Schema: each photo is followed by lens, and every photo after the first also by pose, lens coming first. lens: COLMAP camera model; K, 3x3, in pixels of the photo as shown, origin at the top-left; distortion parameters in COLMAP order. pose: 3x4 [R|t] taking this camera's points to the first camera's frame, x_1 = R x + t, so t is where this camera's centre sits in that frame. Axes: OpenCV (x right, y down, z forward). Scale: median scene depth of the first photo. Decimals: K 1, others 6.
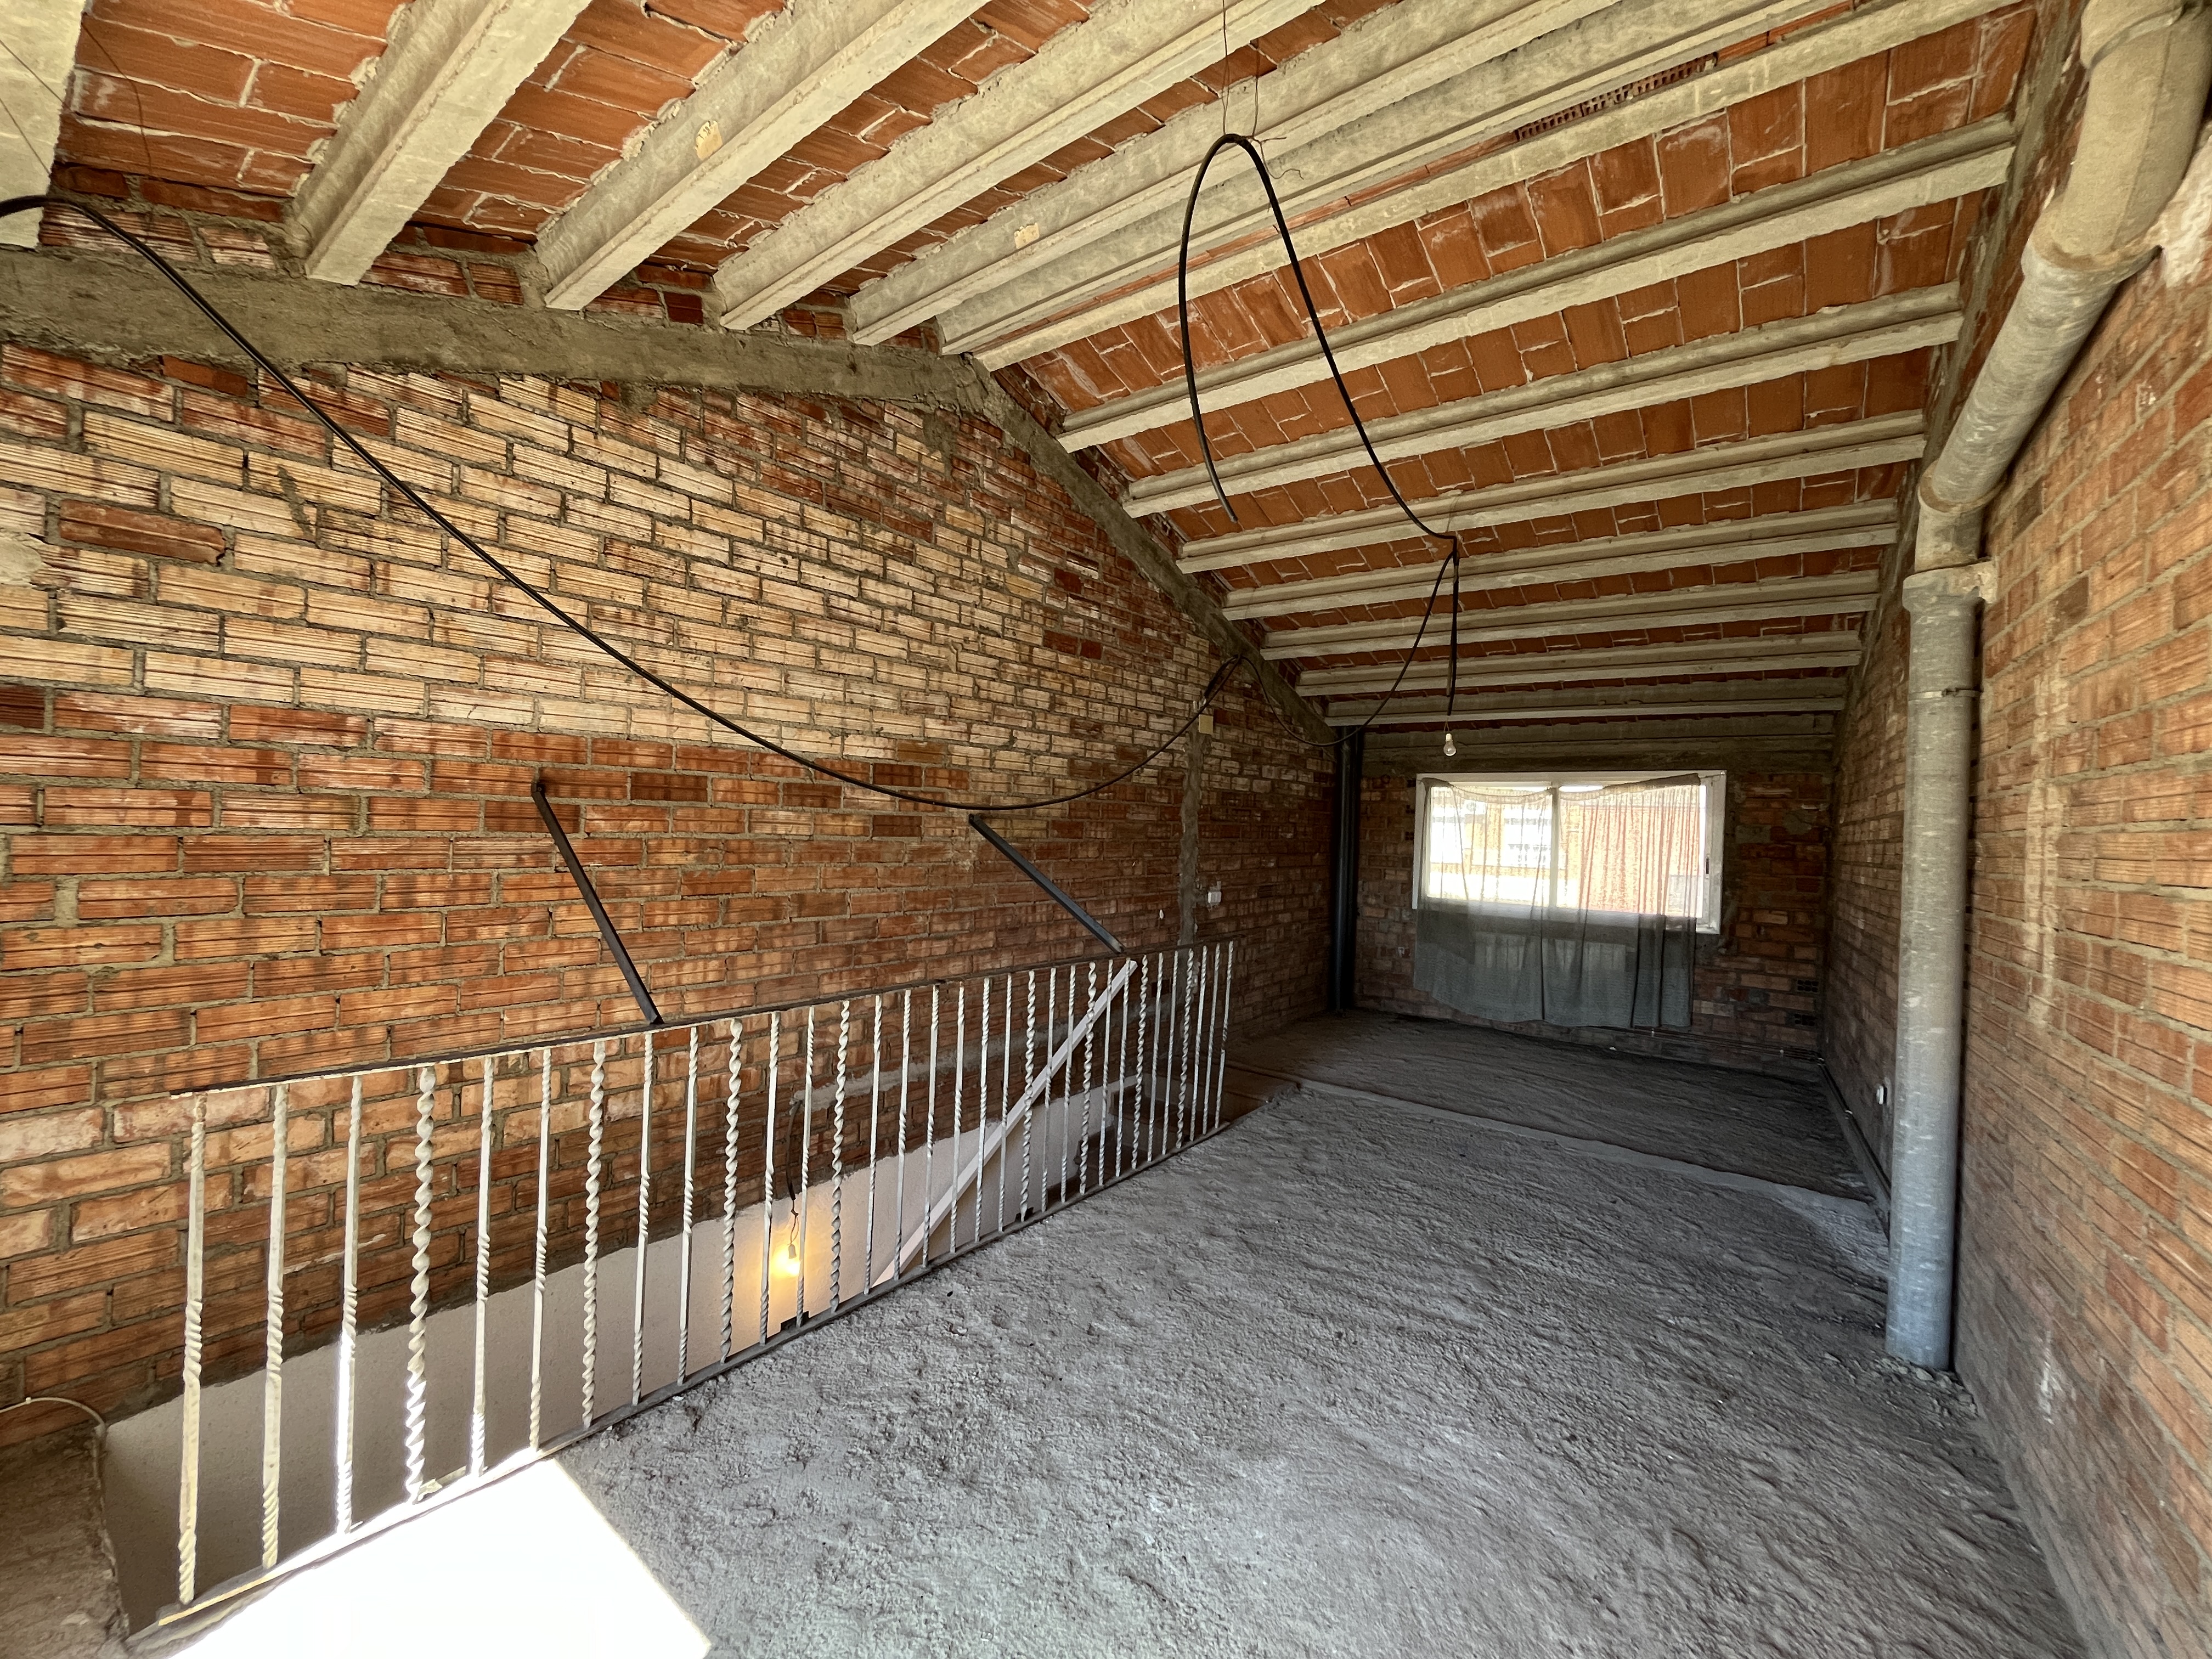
lens RADIAL K [[897.0, 0, 1104.3], [0, 897.0, 827.0], [0, 0, 1]] dist [-0.003382, 0.000404]
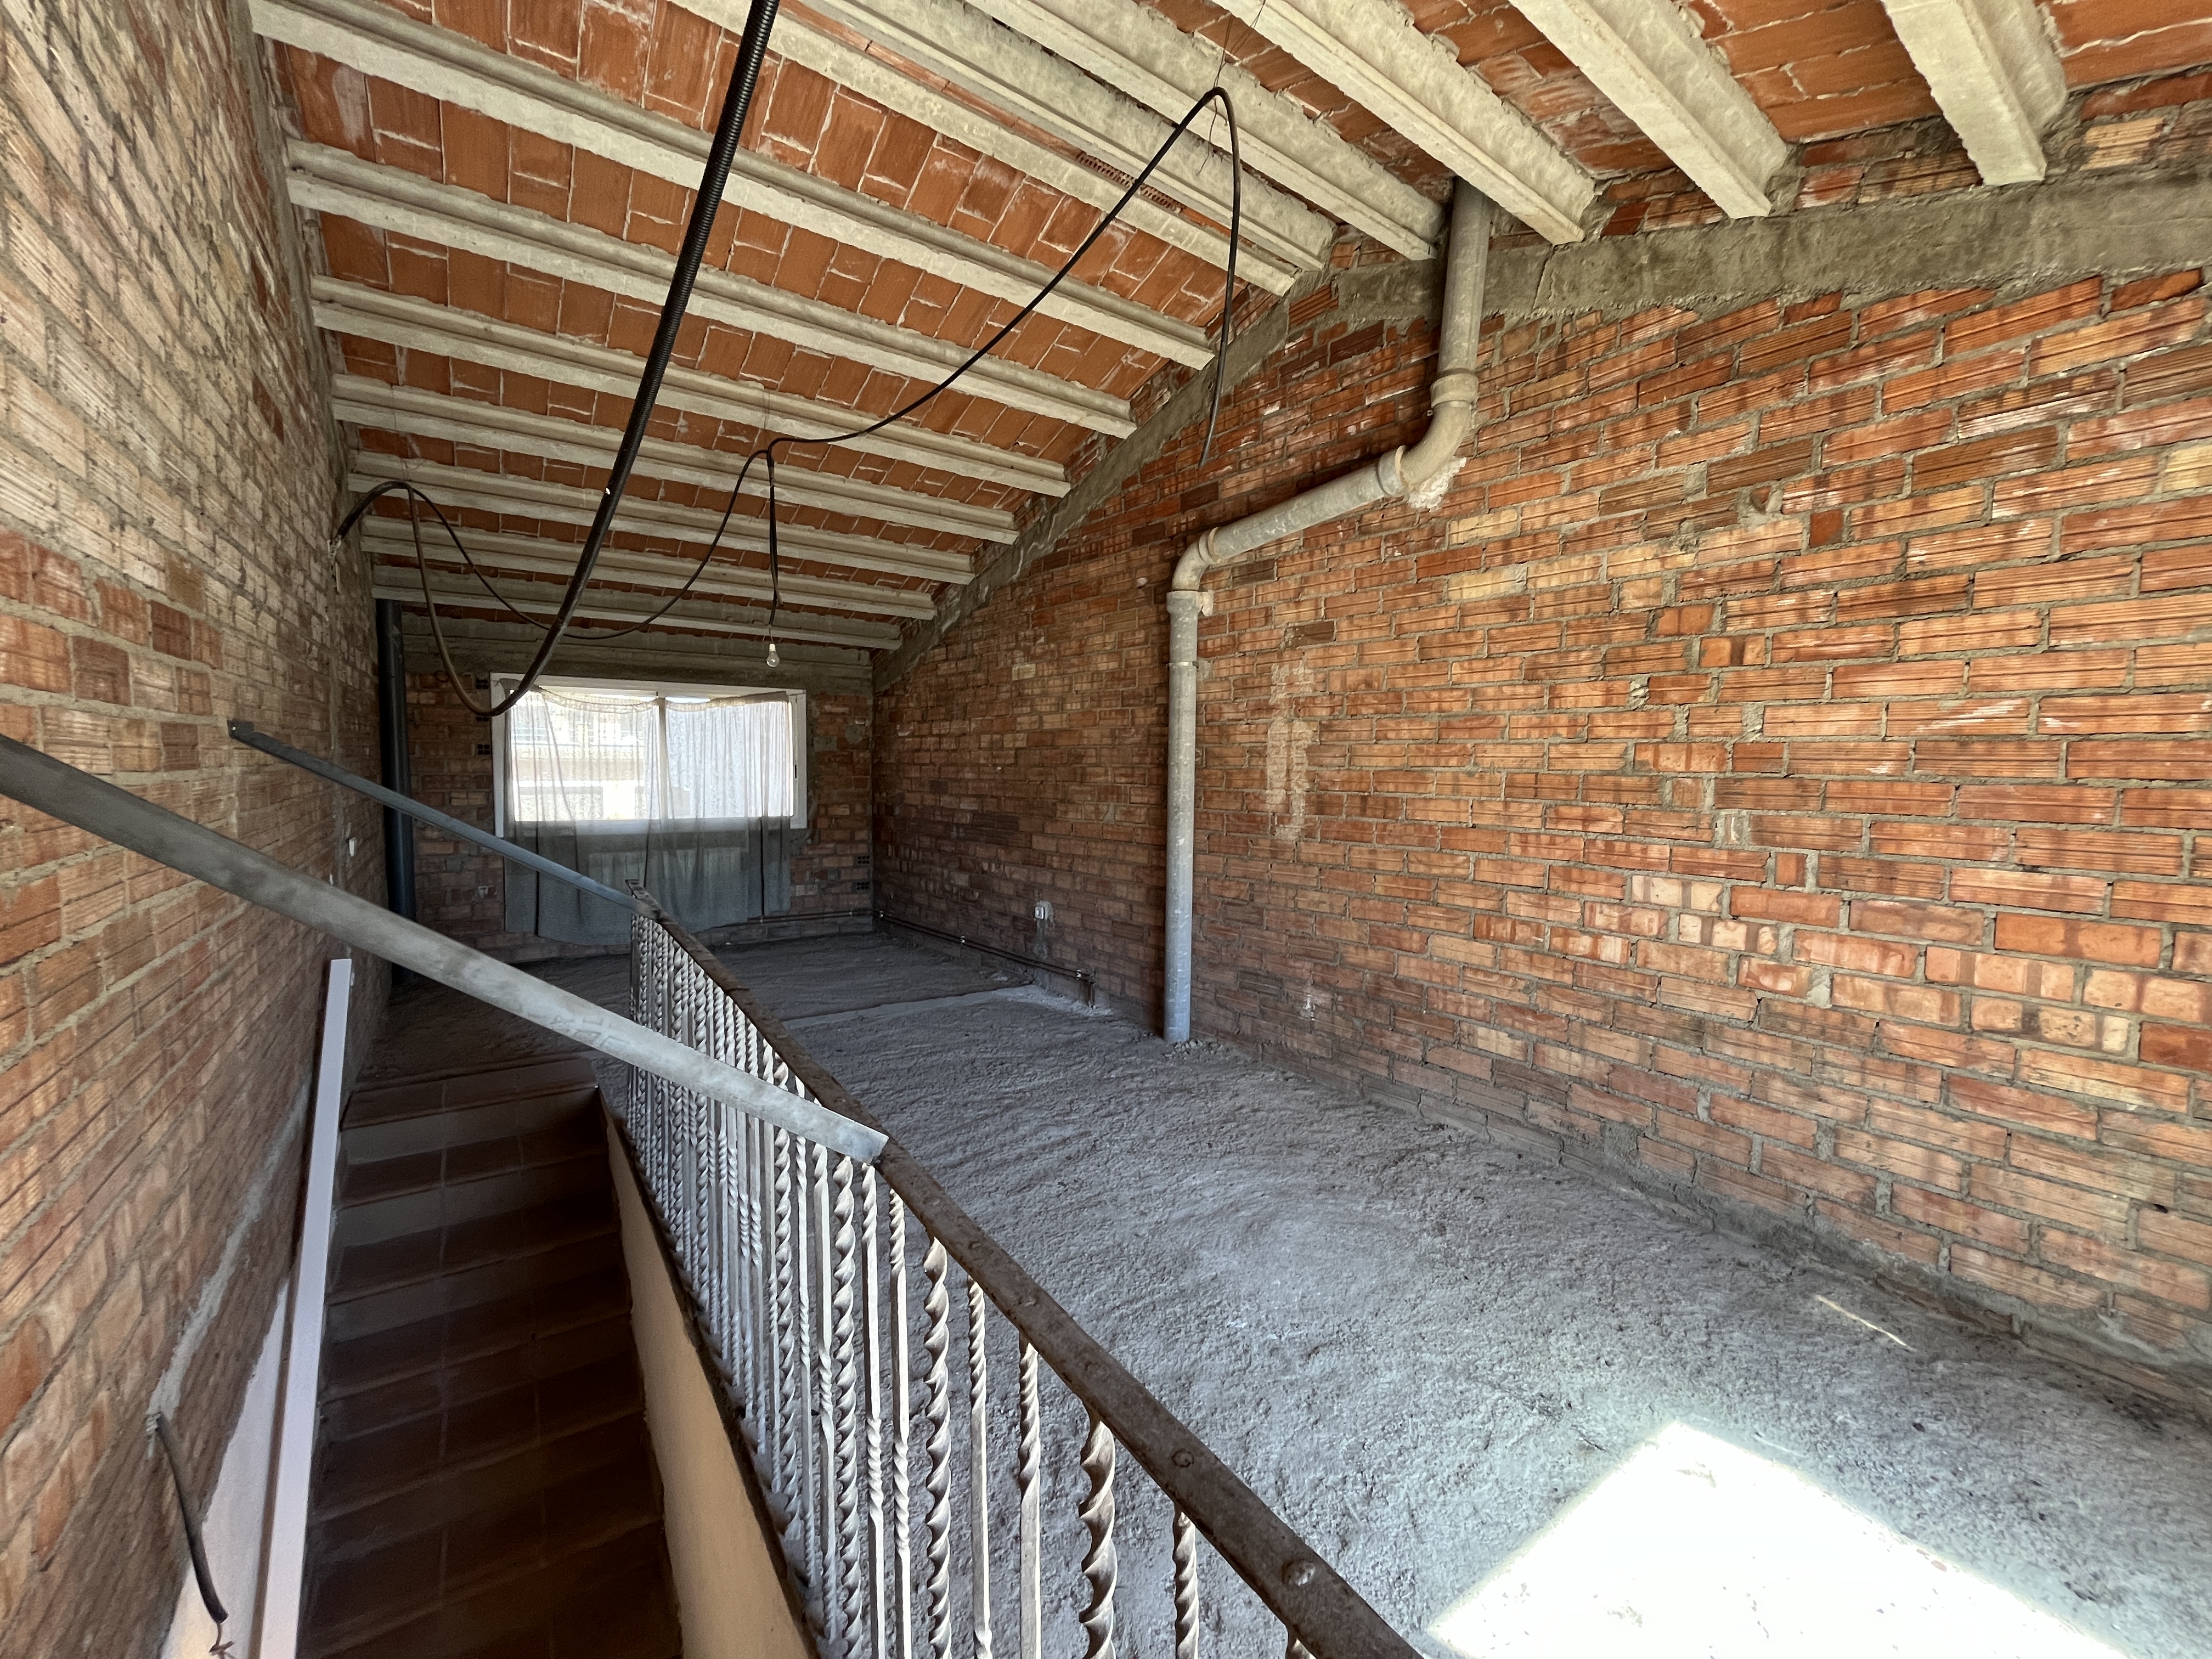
lens RADIAL K [[897.0, 0, 1101.7], [0, 897.0, 829.6], [0, 0, 1]] dist [-0.003382, 0.000404]
pose [[0.287073, -0.101060, 0.952563, -0.531572], [-0.000976, 0.994388, 0.105792, -0.008217], [-0.957908, -0.031300, 0.285363, 0.430749]]
